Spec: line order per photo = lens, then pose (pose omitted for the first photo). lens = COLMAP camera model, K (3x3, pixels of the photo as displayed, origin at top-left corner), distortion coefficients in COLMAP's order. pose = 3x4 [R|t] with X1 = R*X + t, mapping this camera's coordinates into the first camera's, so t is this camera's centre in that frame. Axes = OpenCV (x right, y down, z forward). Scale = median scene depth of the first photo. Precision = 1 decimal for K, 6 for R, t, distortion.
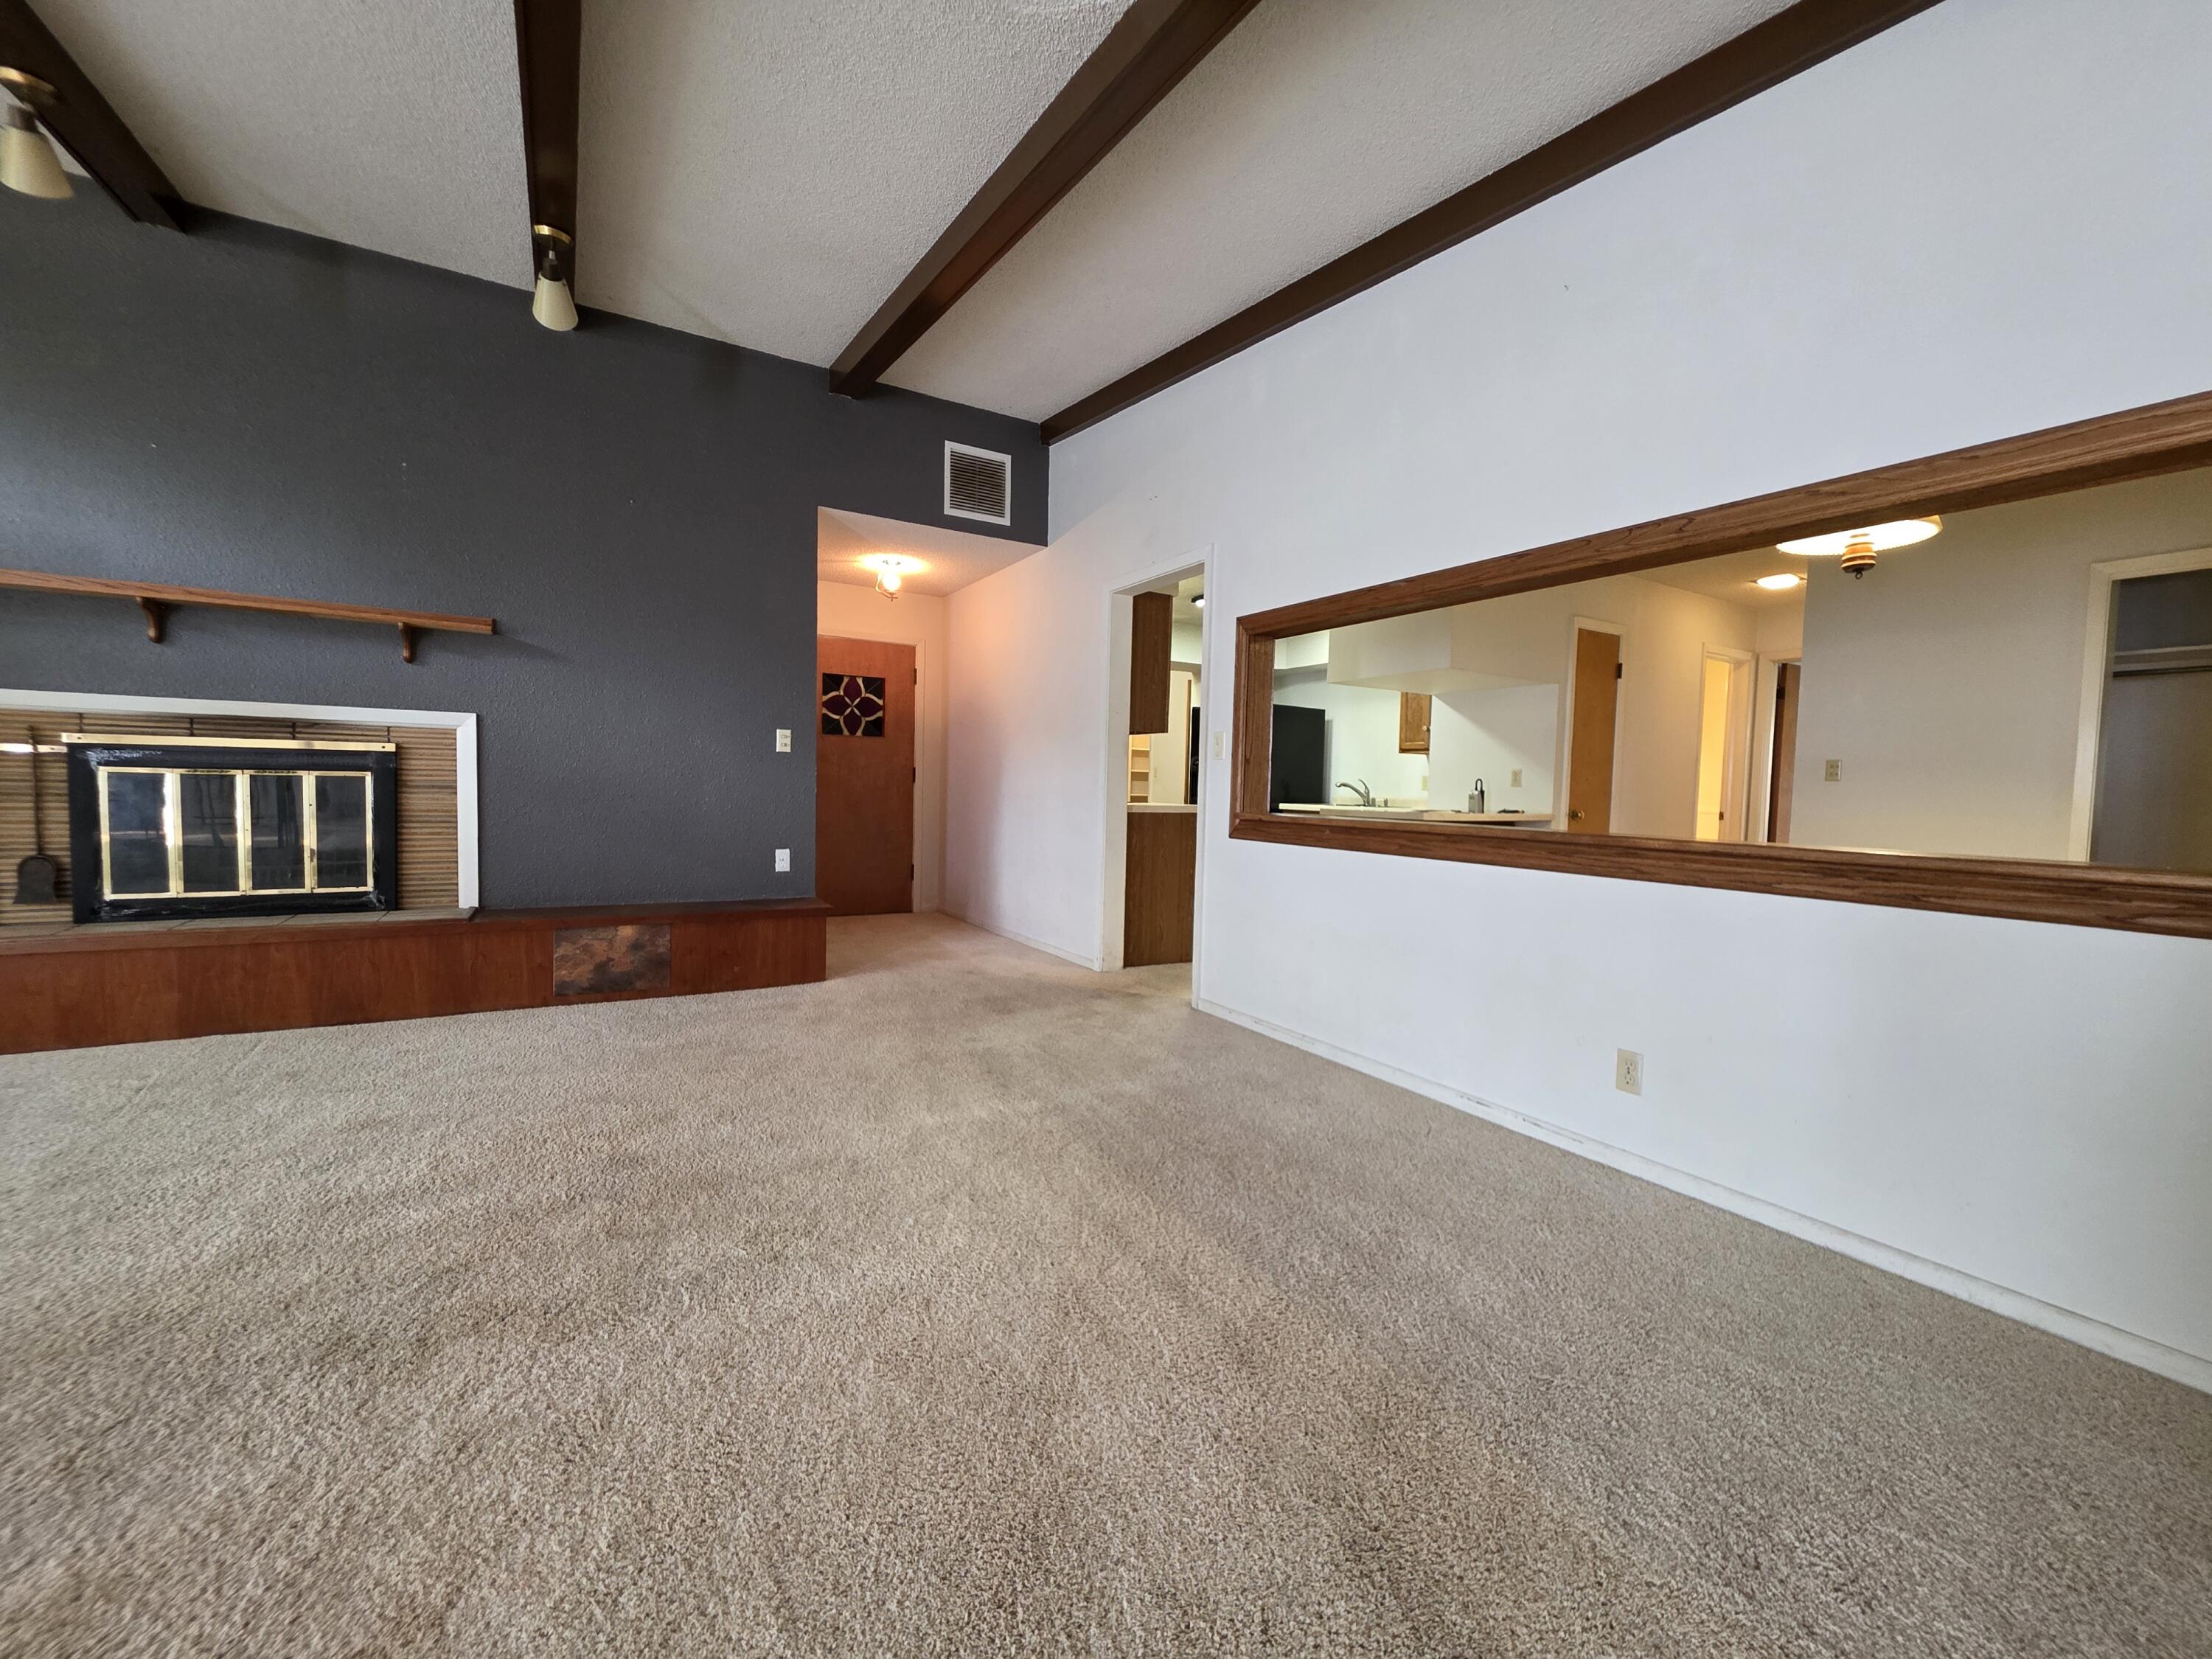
lens RADIAL K [[885.7, 0, 1106.0], [0, 885.7, 829.5], [0, 0, 1]] dist [0.000618, -0.000711]
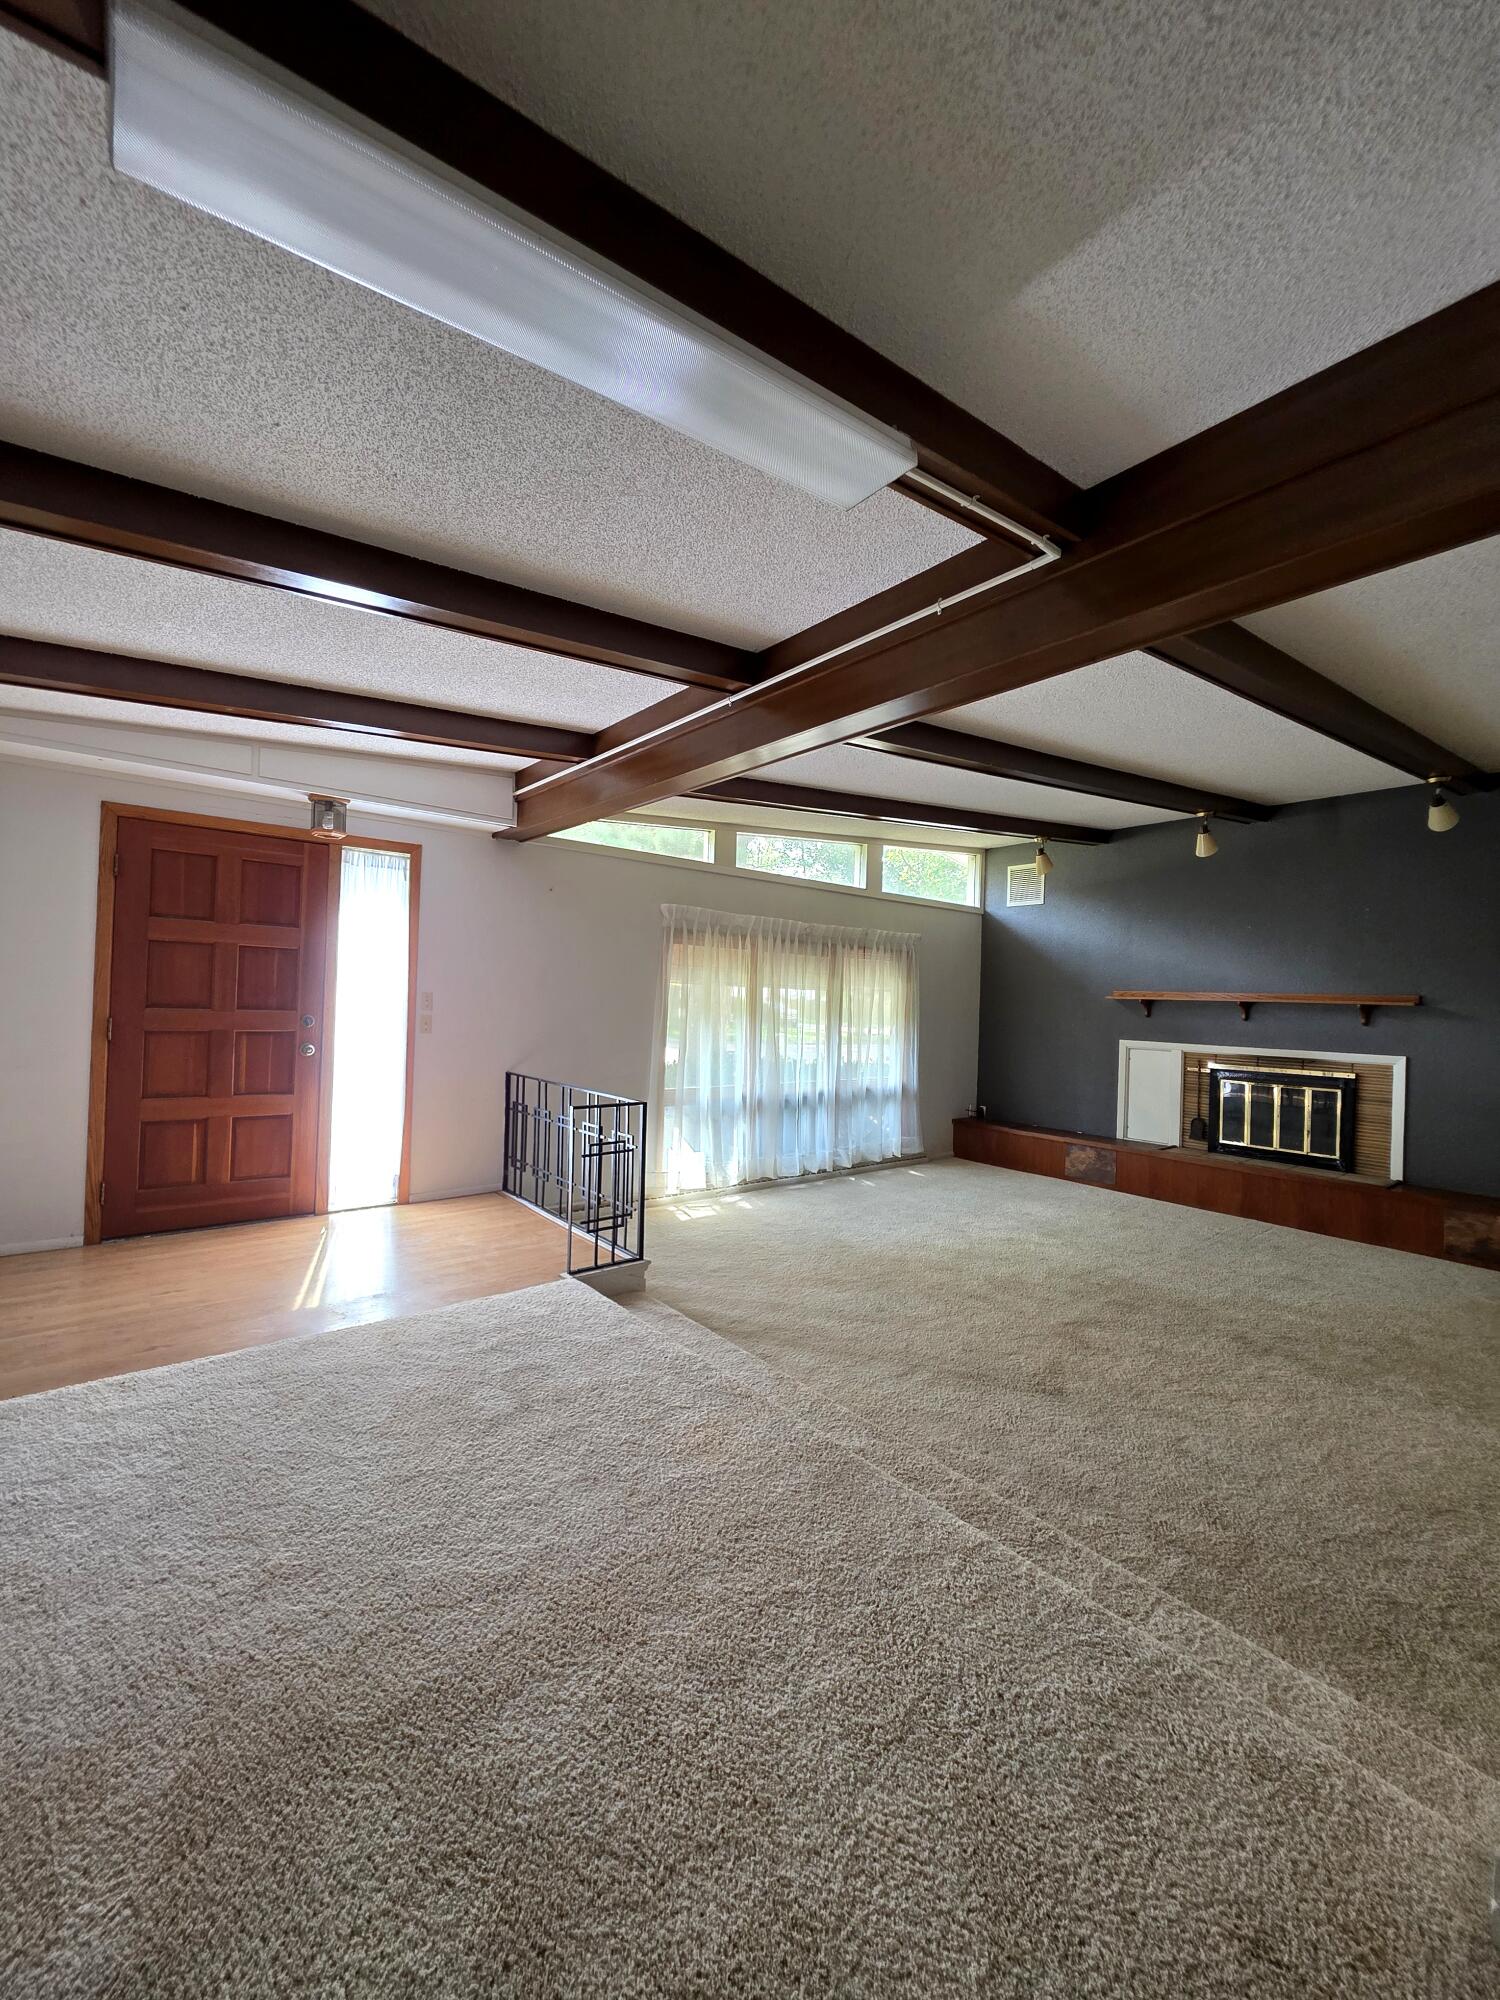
lens RADIAL K [[800.8, 0, 741.7], [0, 800.8, 1001.7], [0, 0, 1]] dist [0.000618, -0.000711]
pose [[0.134814, -0.019659, -0.990676, 0.545778], [-0.075016, 0.996731, -0.029987, -0.099352], [0.988027, 0.078359, 0.132899, -0.361535]]
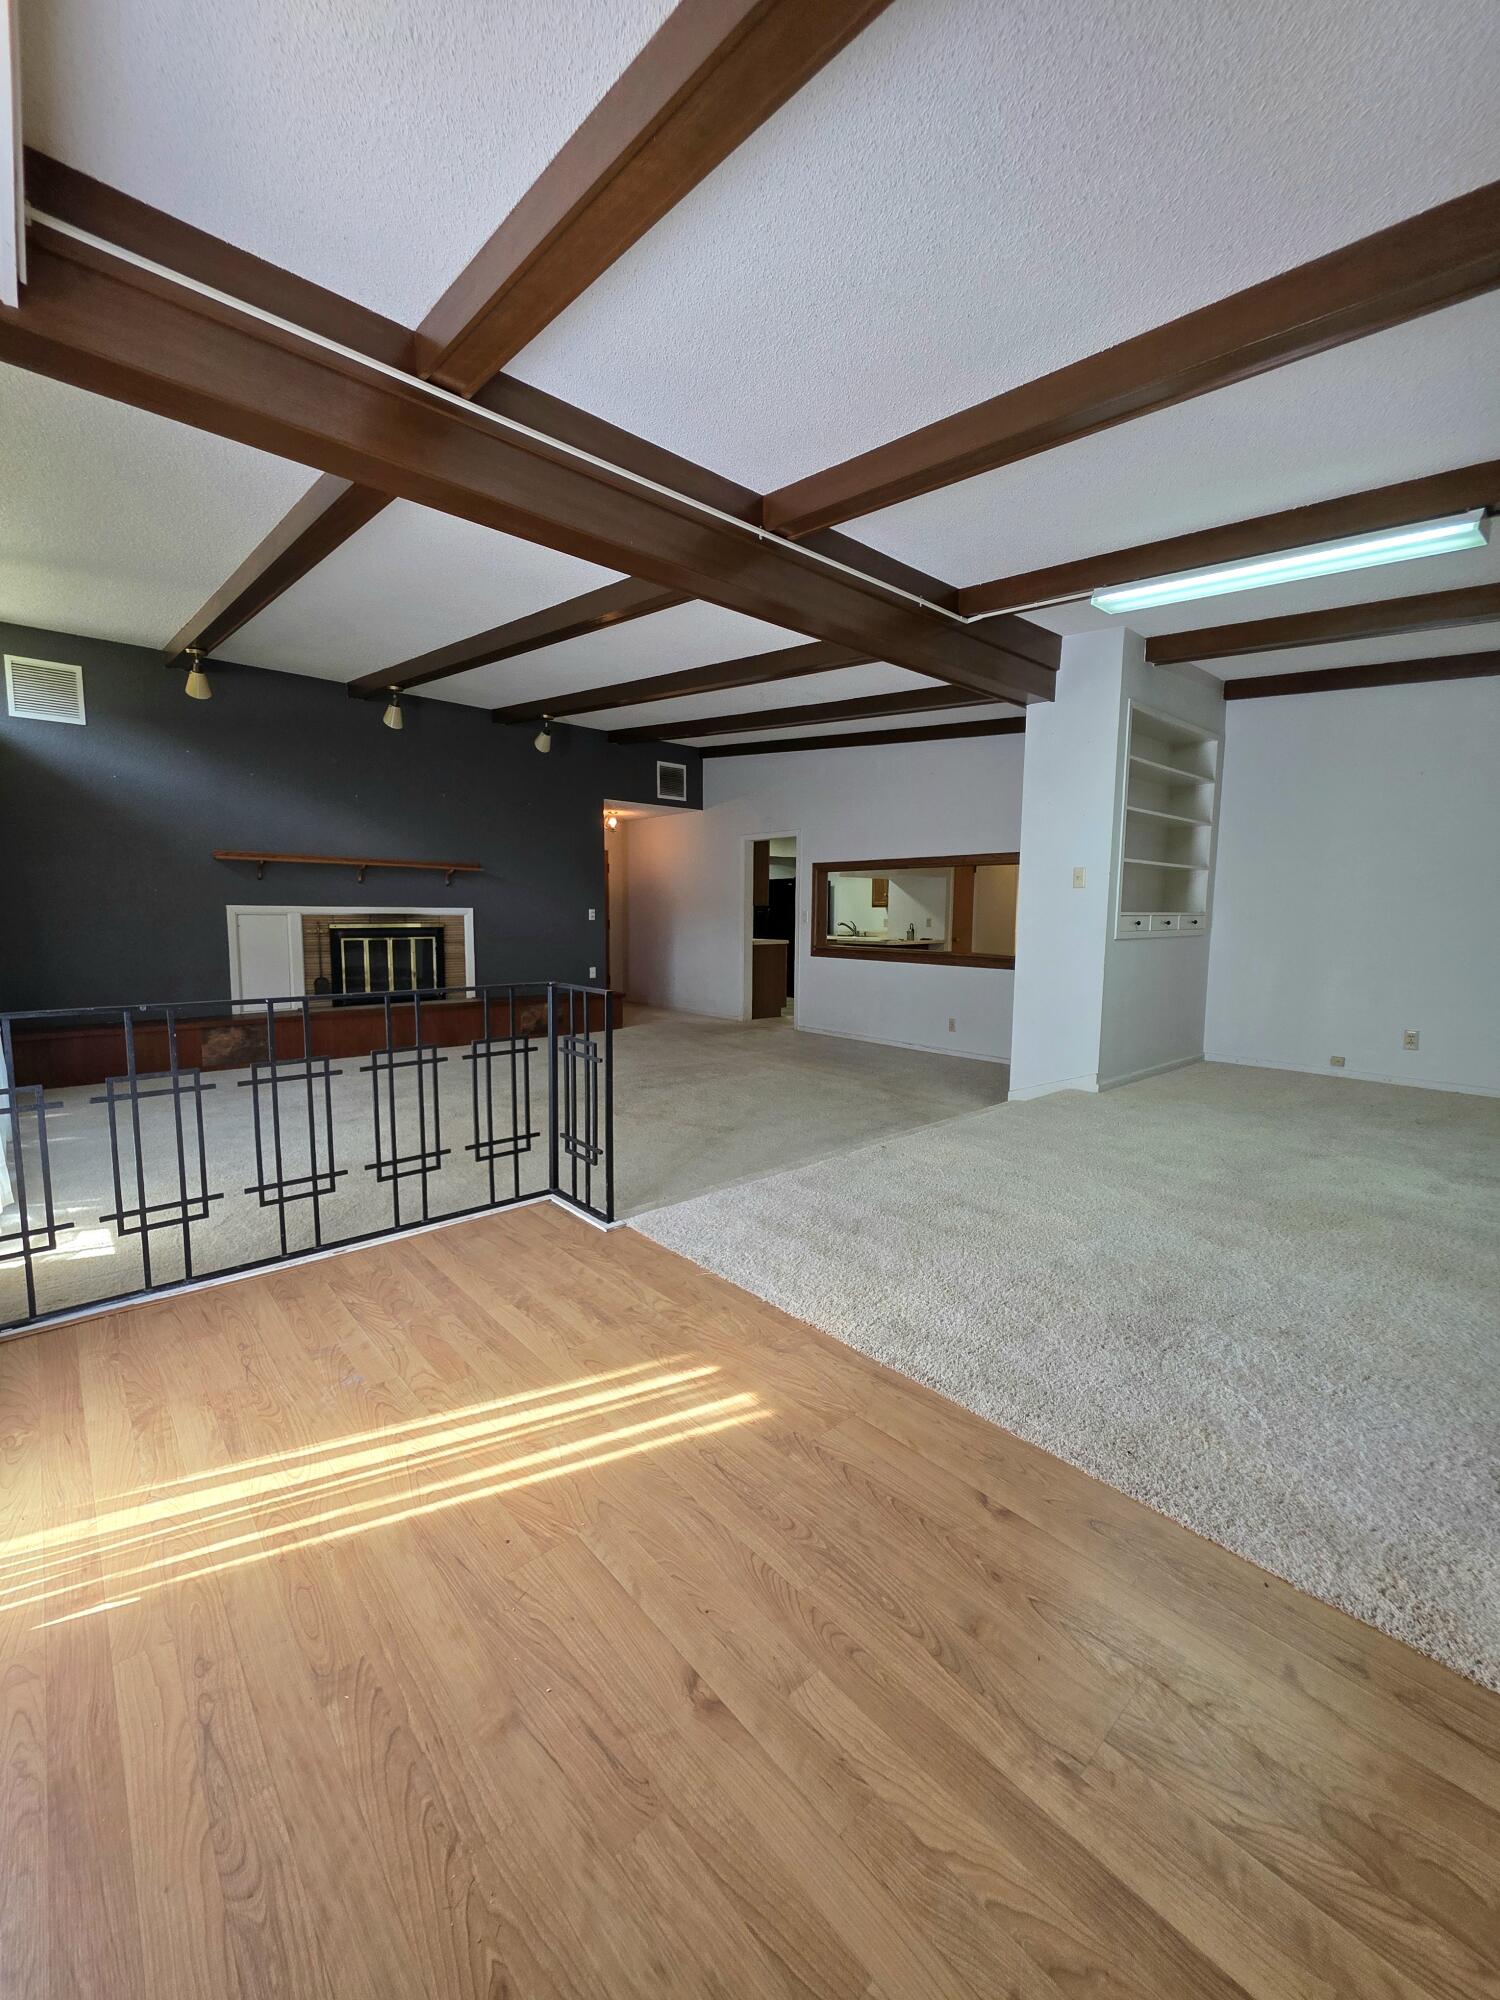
lens RADIAL K [[800.8, 0, 741.7], [0, 800.8, 1001.7], [0, 0, 1]] dist [0.000618, -0.000711]
pose [[0.983692, -0.036955, 0.176024, -0.426031], [0.024793, 0.997182, 0.070798, -0.024516], [-0.178144, -0.065279, 0.981837, -1.087046]]
